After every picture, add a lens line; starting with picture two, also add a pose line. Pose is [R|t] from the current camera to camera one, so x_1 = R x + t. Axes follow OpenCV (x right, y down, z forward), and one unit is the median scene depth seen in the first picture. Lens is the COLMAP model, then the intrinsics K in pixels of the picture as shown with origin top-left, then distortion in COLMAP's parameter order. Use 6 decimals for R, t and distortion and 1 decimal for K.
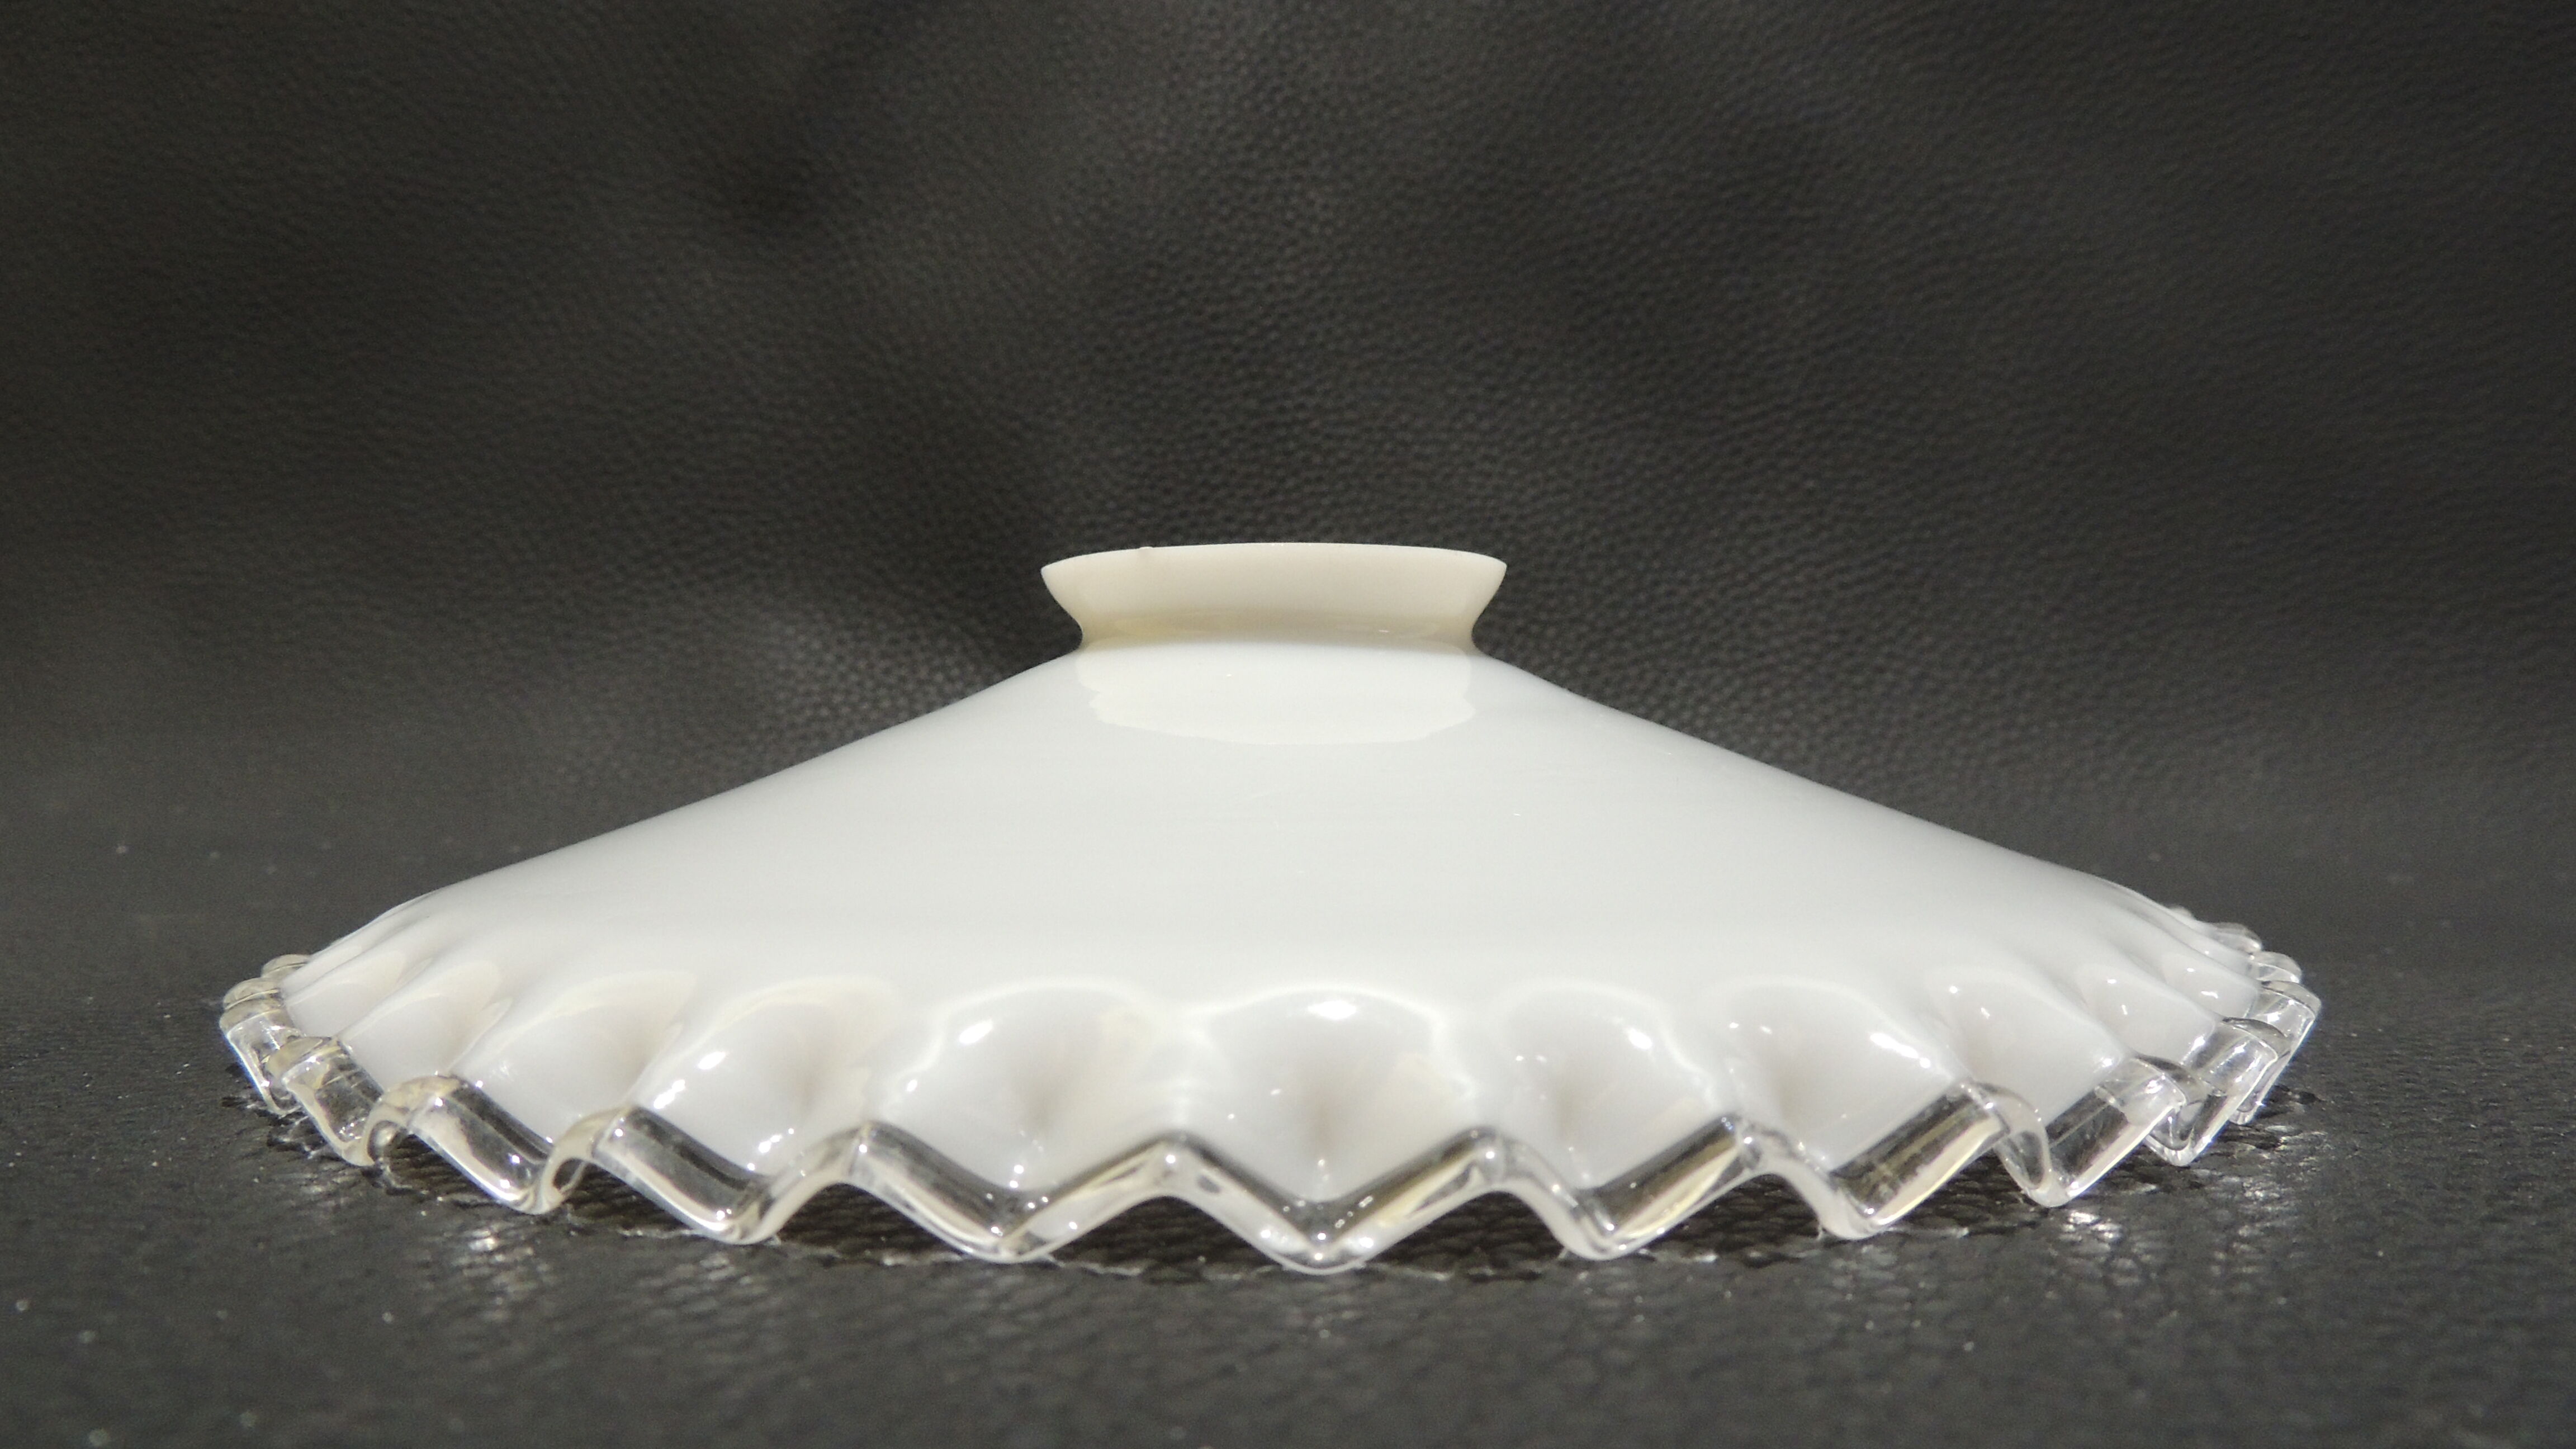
lens RADIAL K [[1843.5, 0, 1319.4], [0, 1843.5, 724.5], [0, 0, 1]] dist [-0.005465, -0.024949]
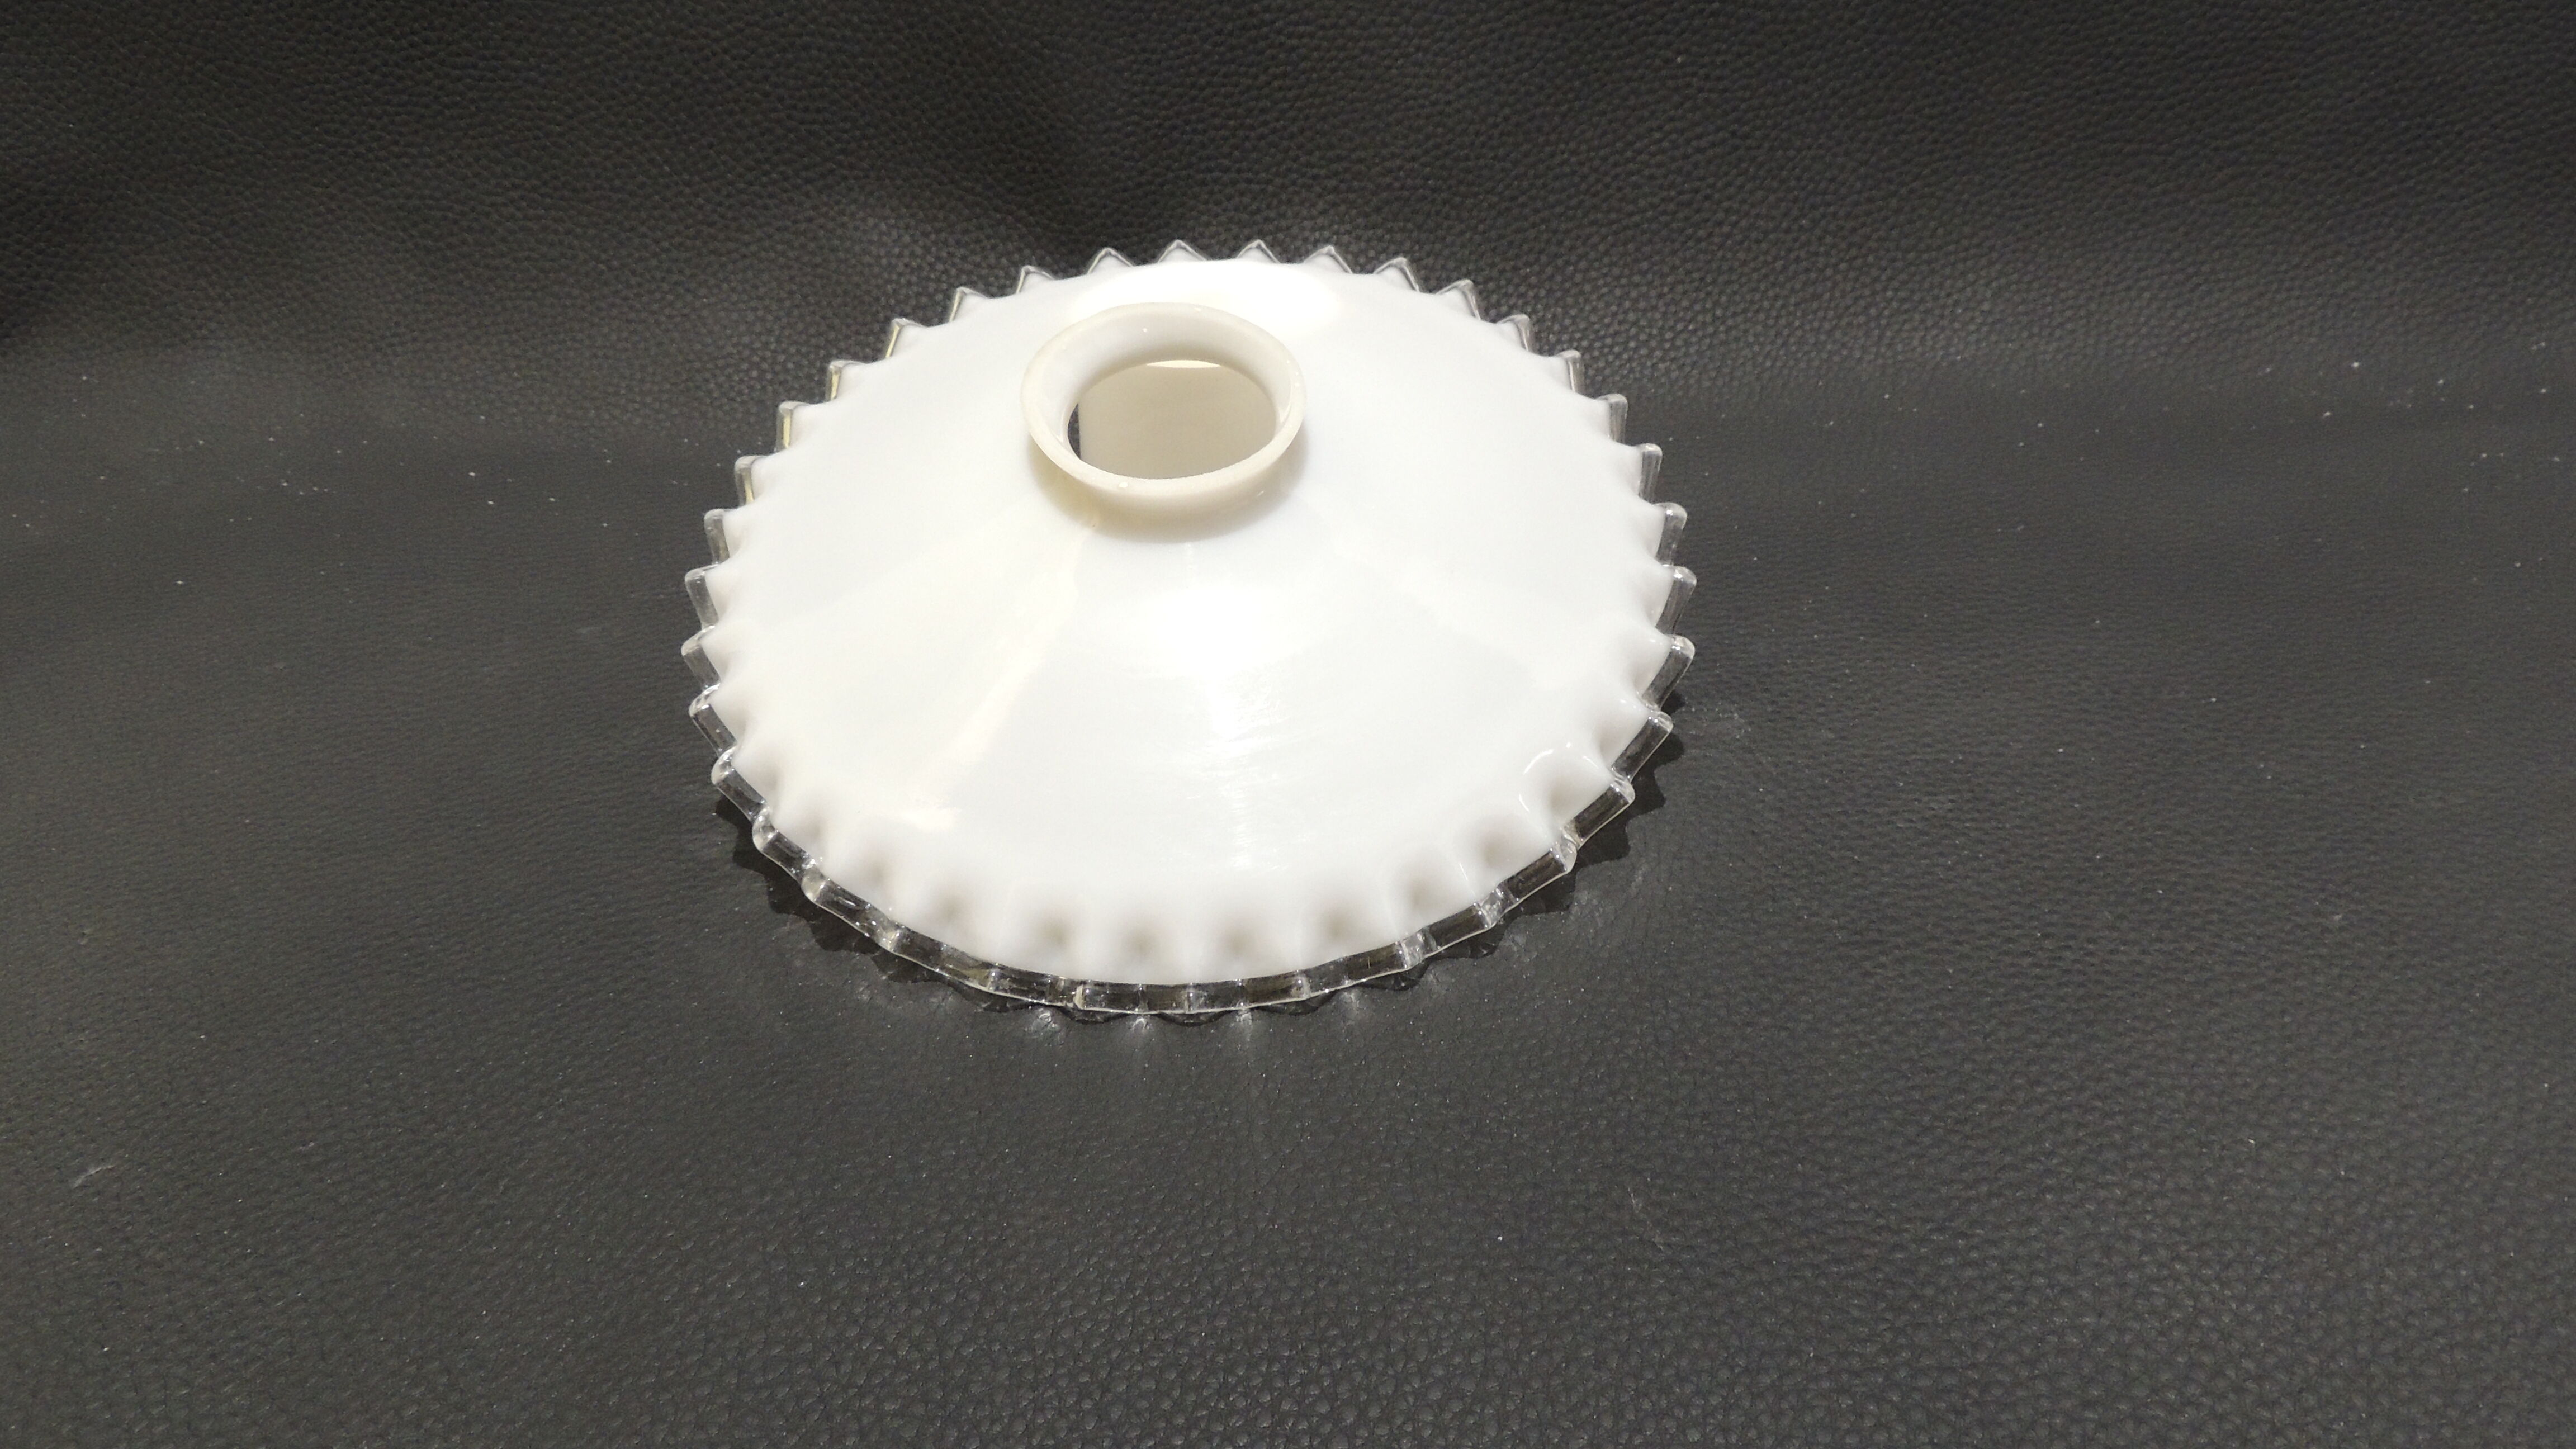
lens RADIAL K [[1843.5, 0, 1319.4], [0, 1843.5, 724.5], [0, 0, 1]] dist [-0.005465, -0.024949]
pose [[0.999041, -0.043729, -0.002014, 0.006502], [0.037438, 0.829656, 0.557018, -0.466195], [-0.022687, -0.556560, 0.830498, -0.276798]]
